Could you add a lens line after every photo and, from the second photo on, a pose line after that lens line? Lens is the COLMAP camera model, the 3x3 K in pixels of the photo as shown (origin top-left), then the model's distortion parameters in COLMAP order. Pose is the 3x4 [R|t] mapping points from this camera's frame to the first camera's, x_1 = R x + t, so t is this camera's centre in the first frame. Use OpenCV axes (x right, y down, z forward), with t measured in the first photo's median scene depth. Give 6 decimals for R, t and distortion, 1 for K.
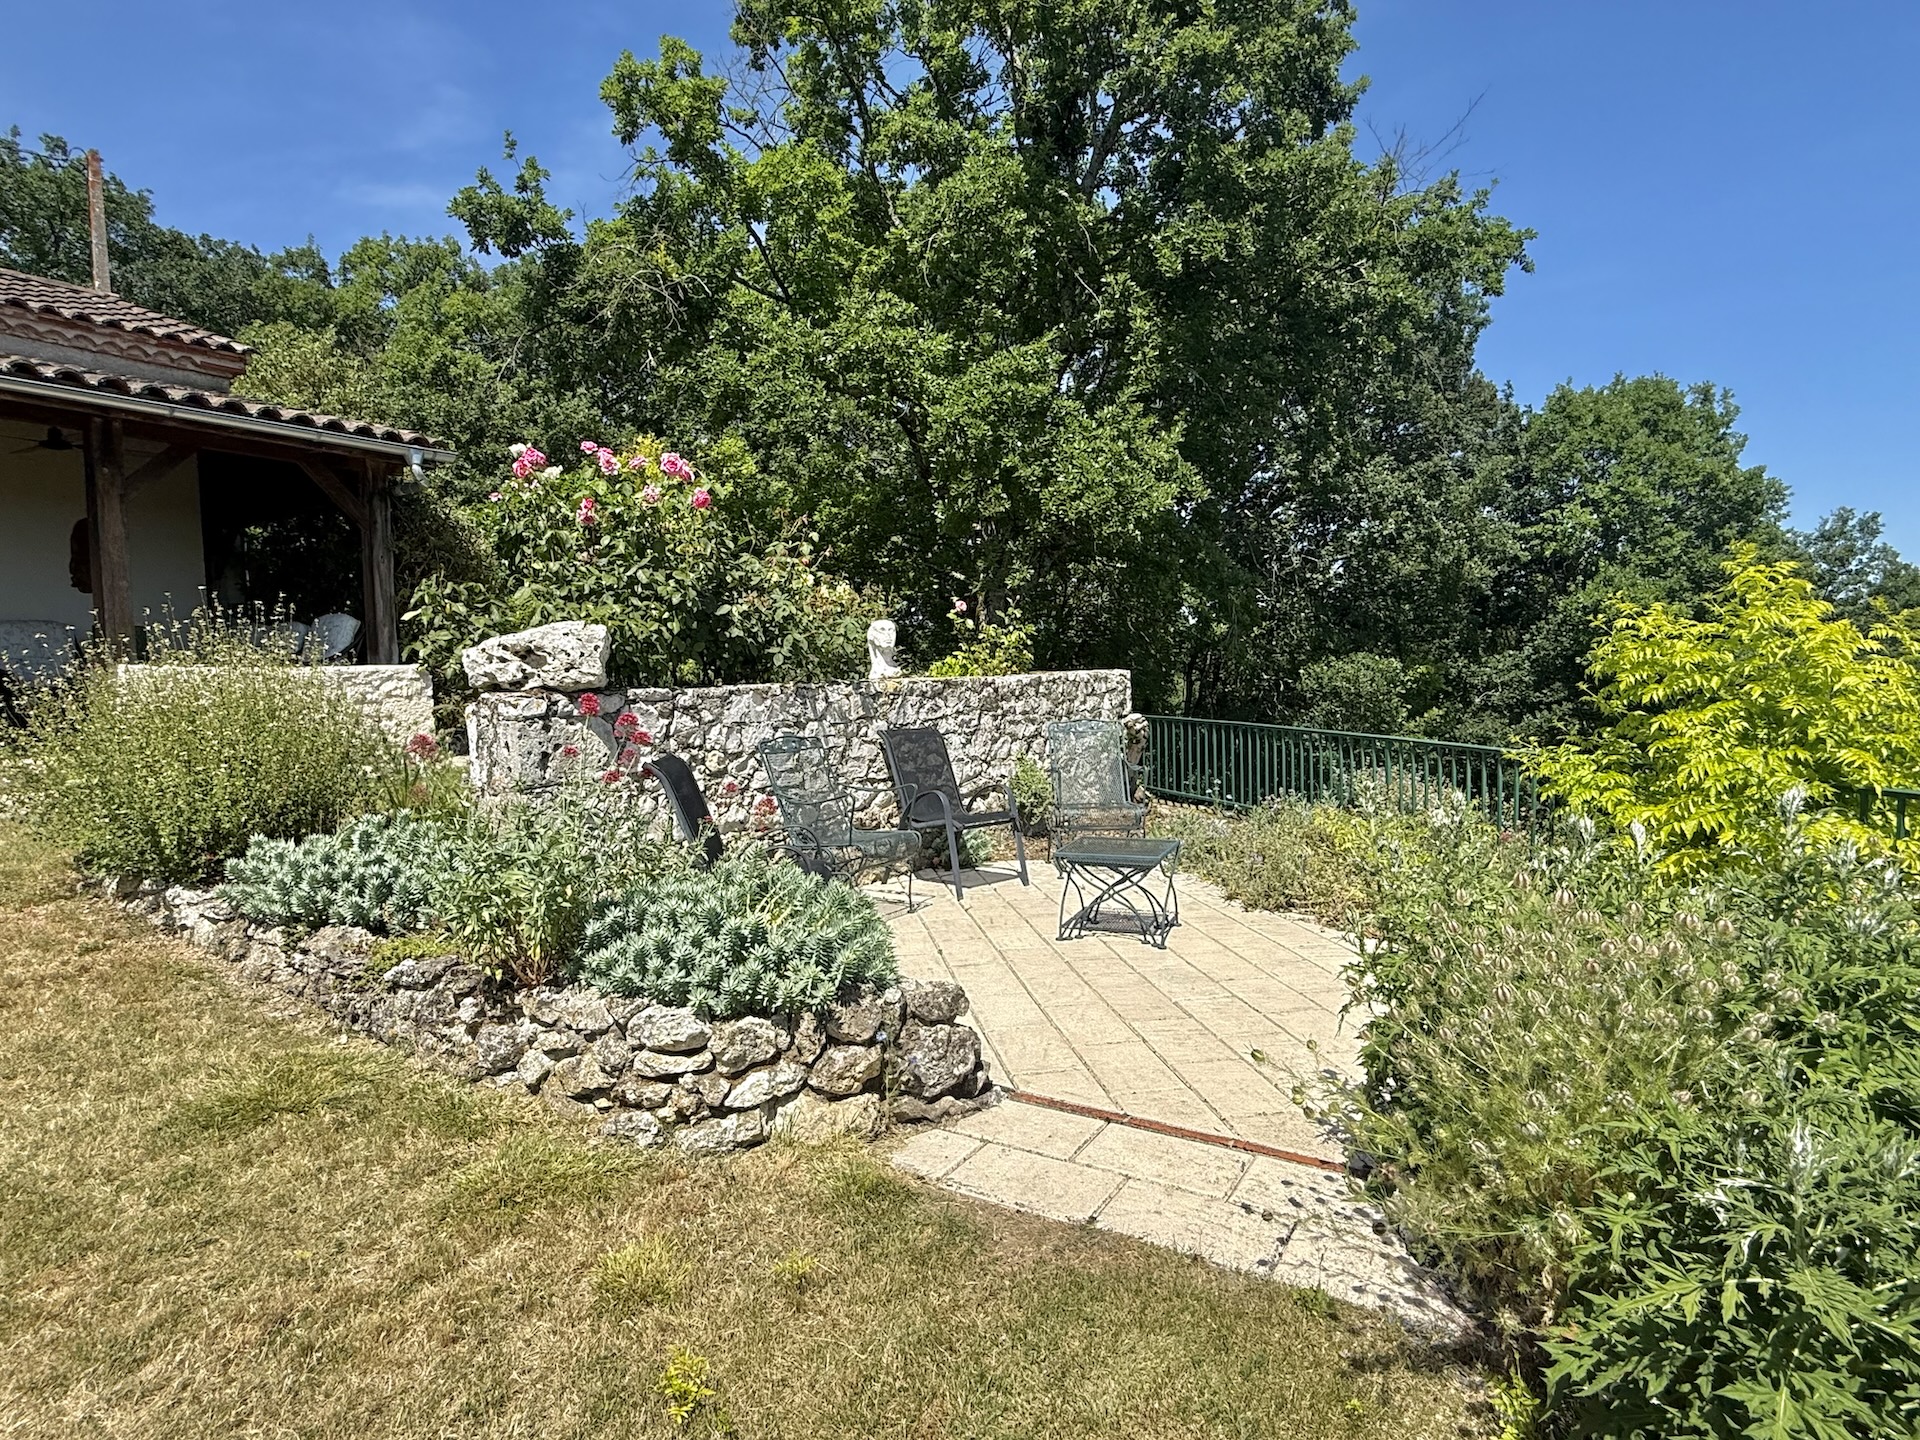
lens RADIAL K [[1007.5, 0, 960.9], [0, 1007.5, 719.1], [0, 0, 1]] dist [0.004183, 0.001066]
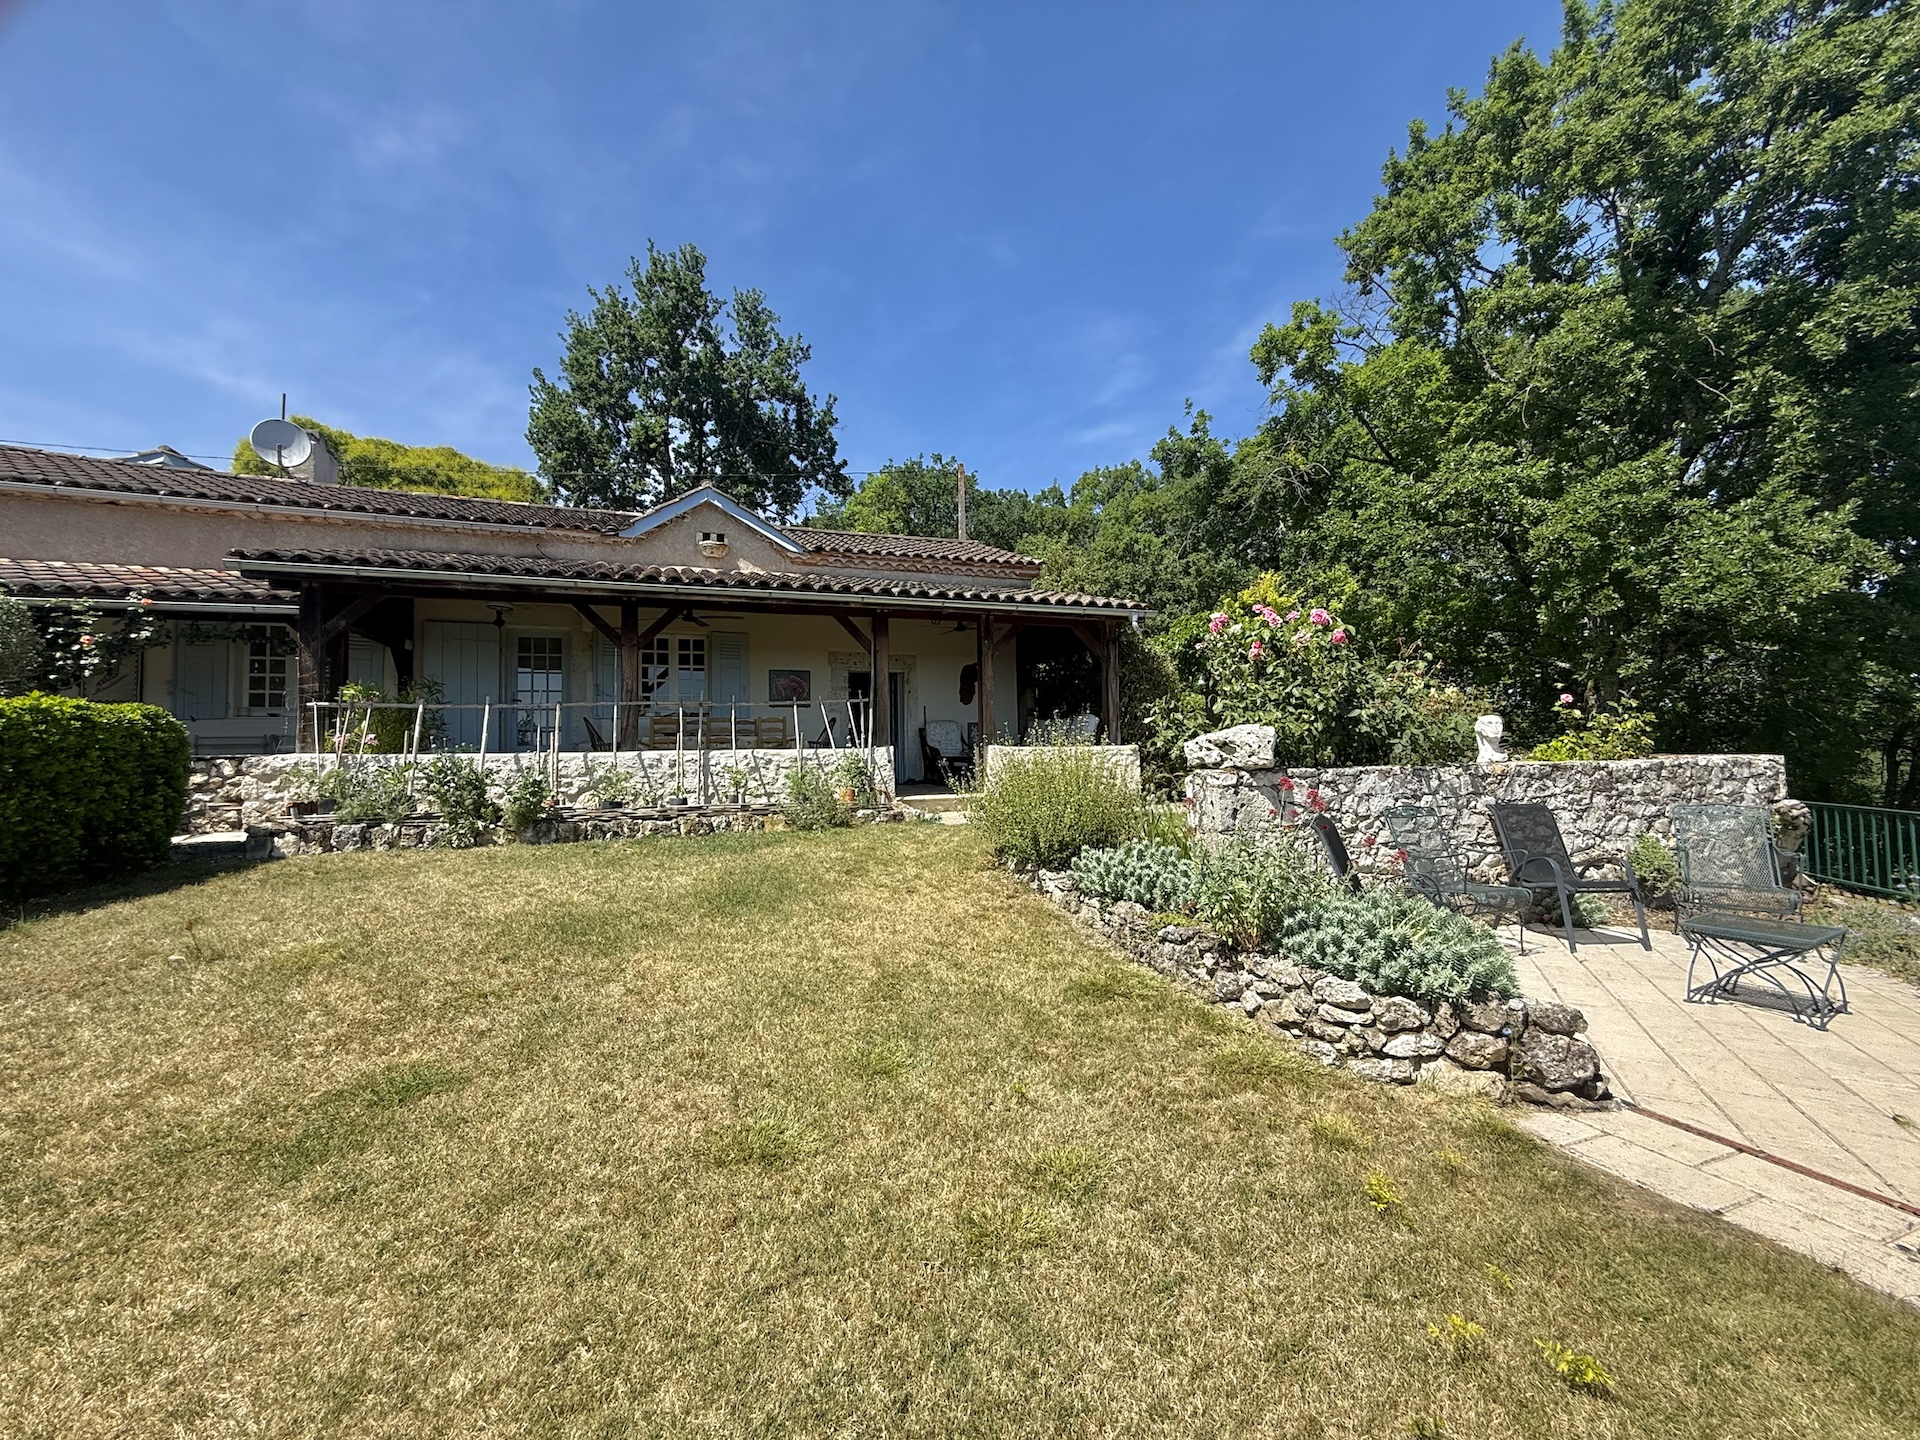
lens RADIAL K [[767.9, 0, 962.4], [0, 767.9, 718.7], [0, 0, 1]] dist [0.000116, 0.000008]
pose [[0.786860, -0.014460, -0.616962, -0.004548], [-0.034013, 0.997190, -0.066752, -0.008407], [0.616194, 0.073510, 0.784157, -0.144139]]
